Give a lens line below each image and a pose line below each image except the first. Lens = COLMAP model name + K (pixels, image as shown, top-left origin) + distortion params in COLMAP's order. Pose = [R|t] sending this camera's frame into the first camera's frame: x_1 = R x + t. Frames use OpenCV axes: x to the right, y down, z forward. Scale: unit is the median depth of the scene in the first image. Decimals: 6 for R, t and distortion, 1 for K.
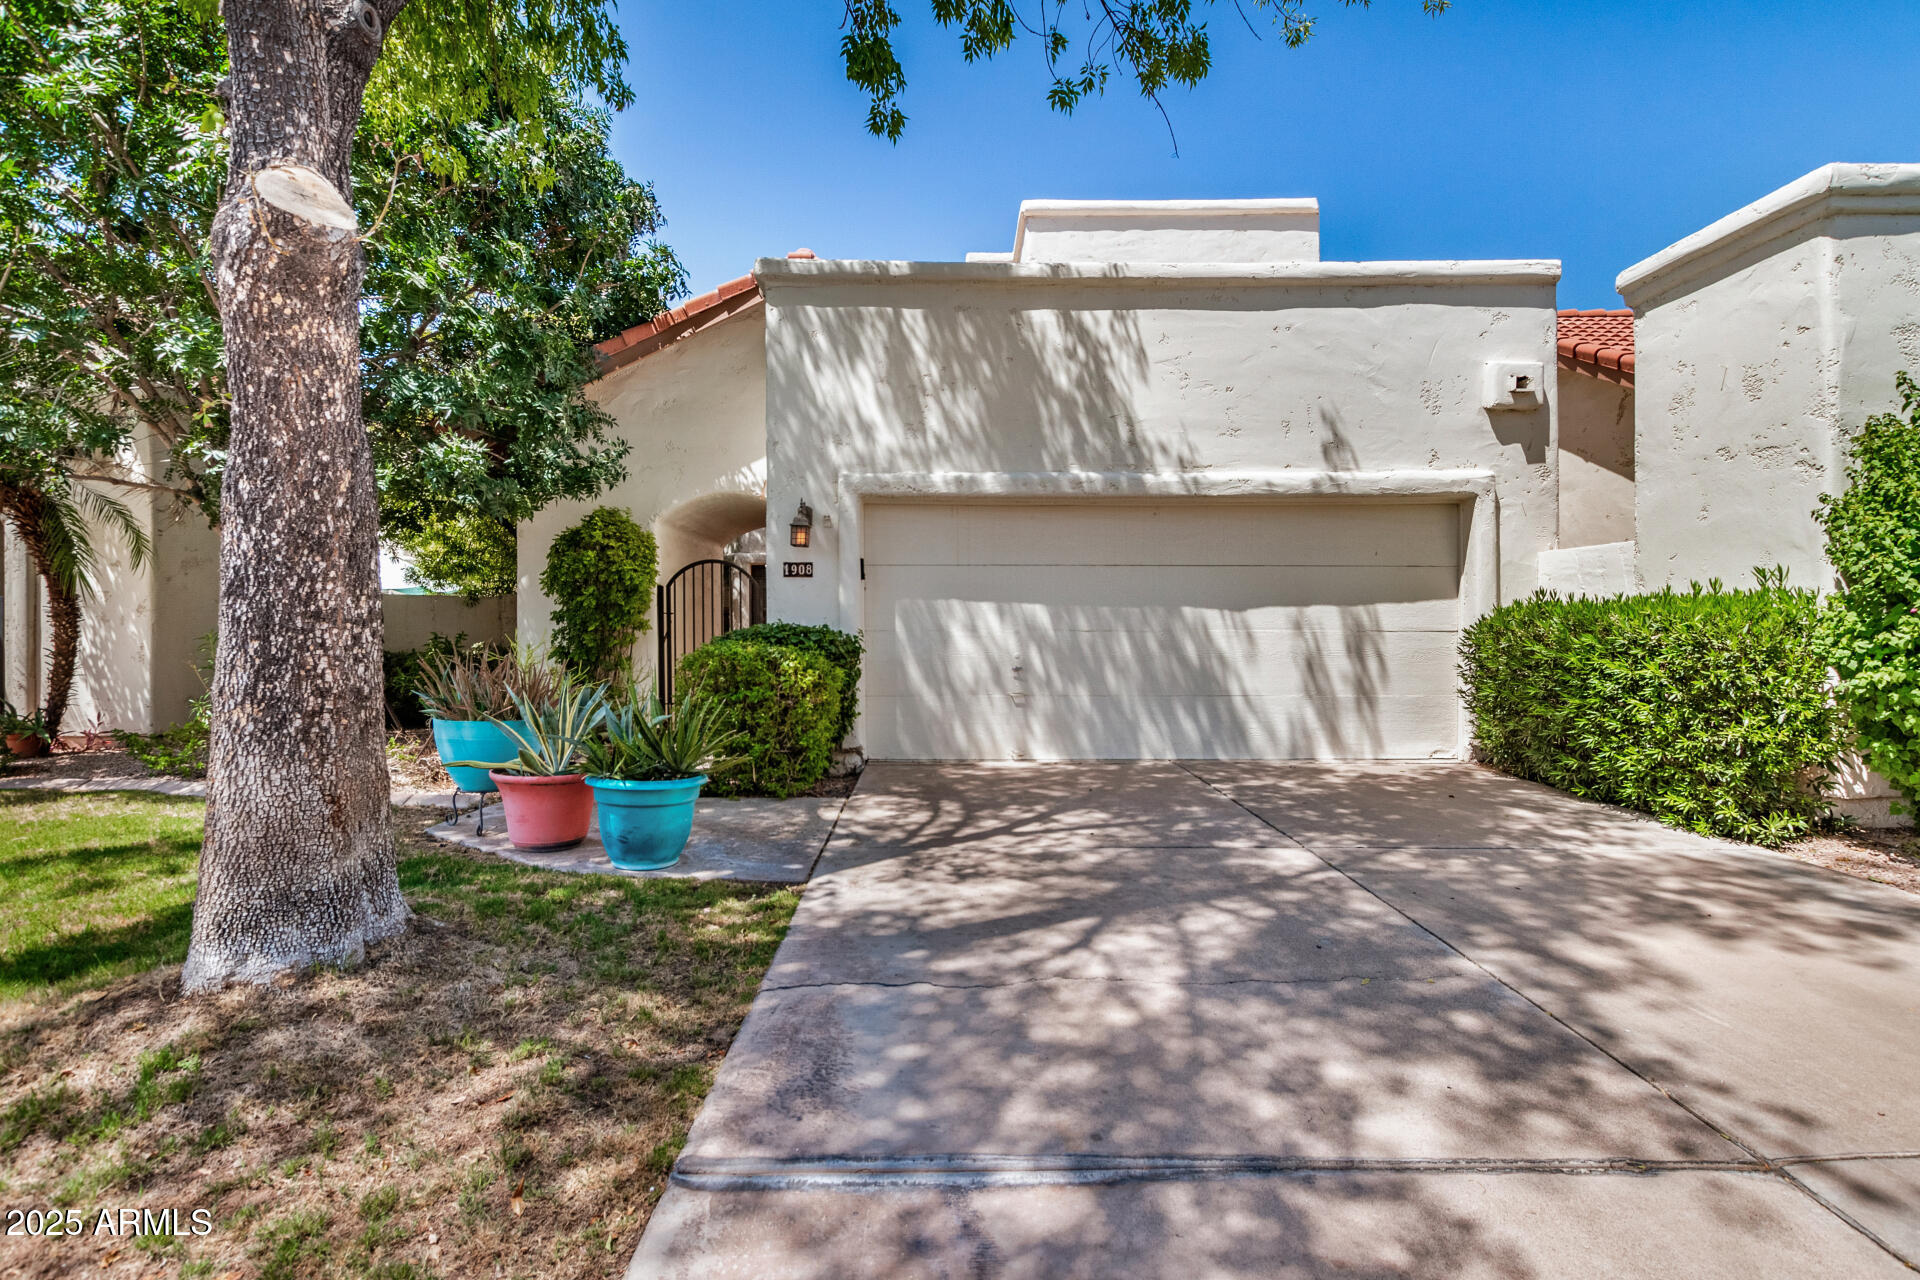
lens RADIAL K [[889.4, 0, 961.2], [0, 889.4, 630.9], [0, 0, 1]] dist [0.013277, -0.005220]
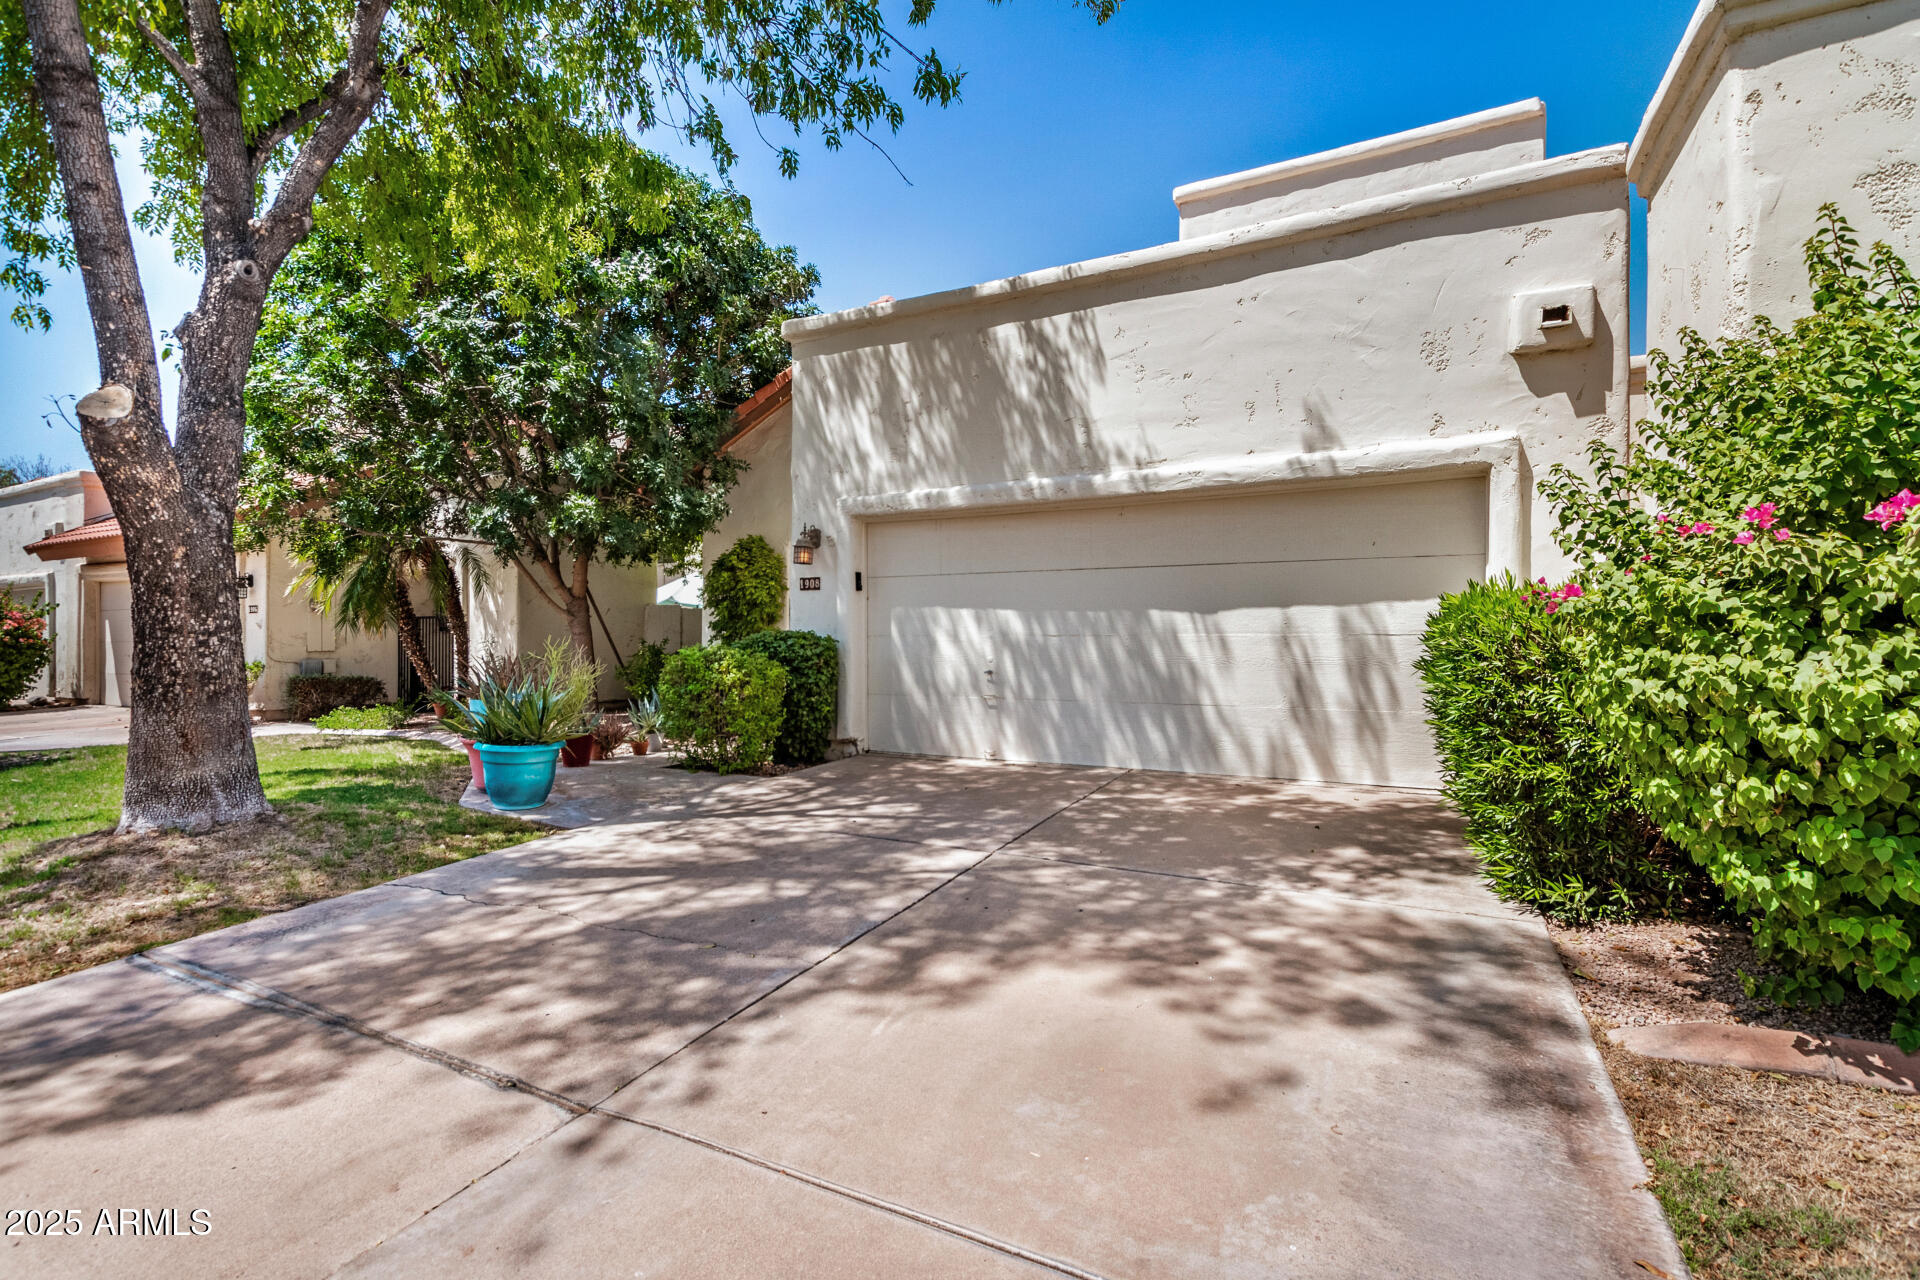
lens RADIAL K [[889.4, 0, 959.1], [0, 889.4, 638.9], [0, 0, 1]] dist [0.013277, -0.005220]
pose [[0.878815, -0.001183, -0.477162, 0.594208], [0.002499, 0.999995, 0.002123, 0.000341], [0.477157, -0.003058, 0.878813, 0.076325]]
